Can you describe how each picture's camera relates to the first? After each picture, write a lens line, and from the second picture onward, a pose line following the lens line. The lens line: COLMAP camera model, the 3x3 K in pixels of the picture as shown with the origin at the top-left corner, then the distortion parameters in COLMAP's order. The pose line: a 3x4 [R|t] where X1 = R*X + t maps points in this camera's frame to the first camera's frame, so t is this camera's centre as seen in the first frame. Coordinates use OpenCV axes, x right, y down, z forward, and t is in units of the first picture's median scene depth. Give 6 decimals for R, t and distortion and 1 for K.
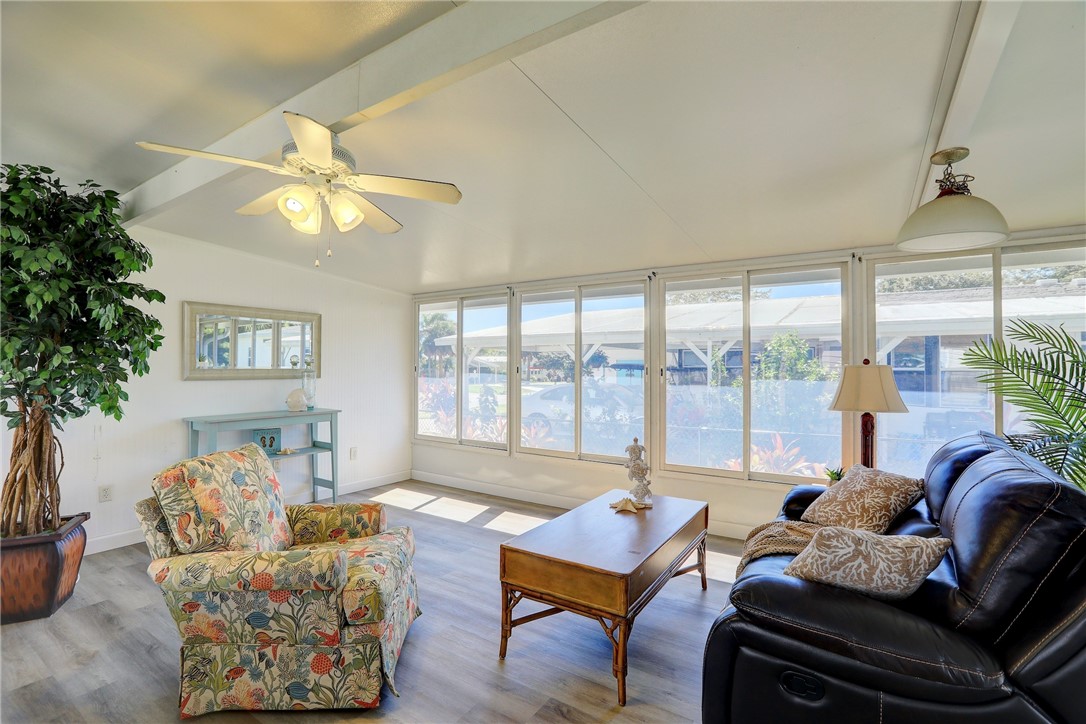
lens RADIAL K [[489.4, 0, 544.0], [0, 489.4, 360.5], [0, 0, 1]] dist [-0.031507, 0.001750]
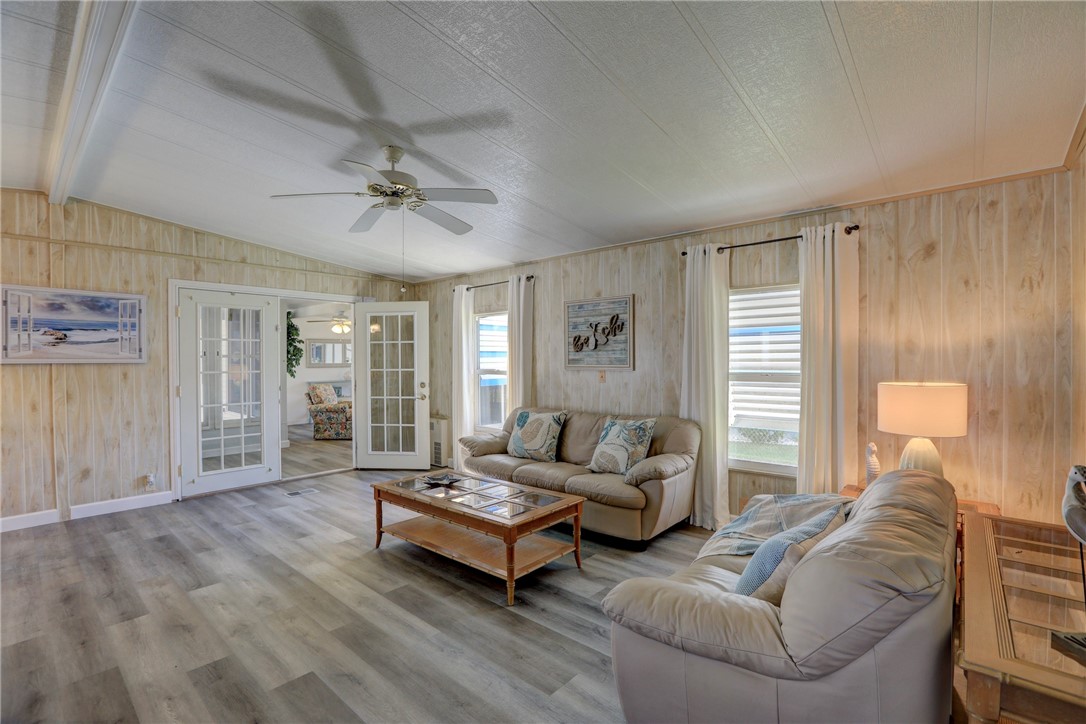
lens RADIAL K [[489.4, 0, 542.4], [0, 489.4, 364.8], [0, 0, 1]] dist [-0.031507, 0.001750]
pose [[0.988914, -0.003632, -0.148445, 1.495358], [0.006569, 0.999792, 0.019297, -0.034189], [0.148344, -0.020058, 0.988732, -2.329212]]
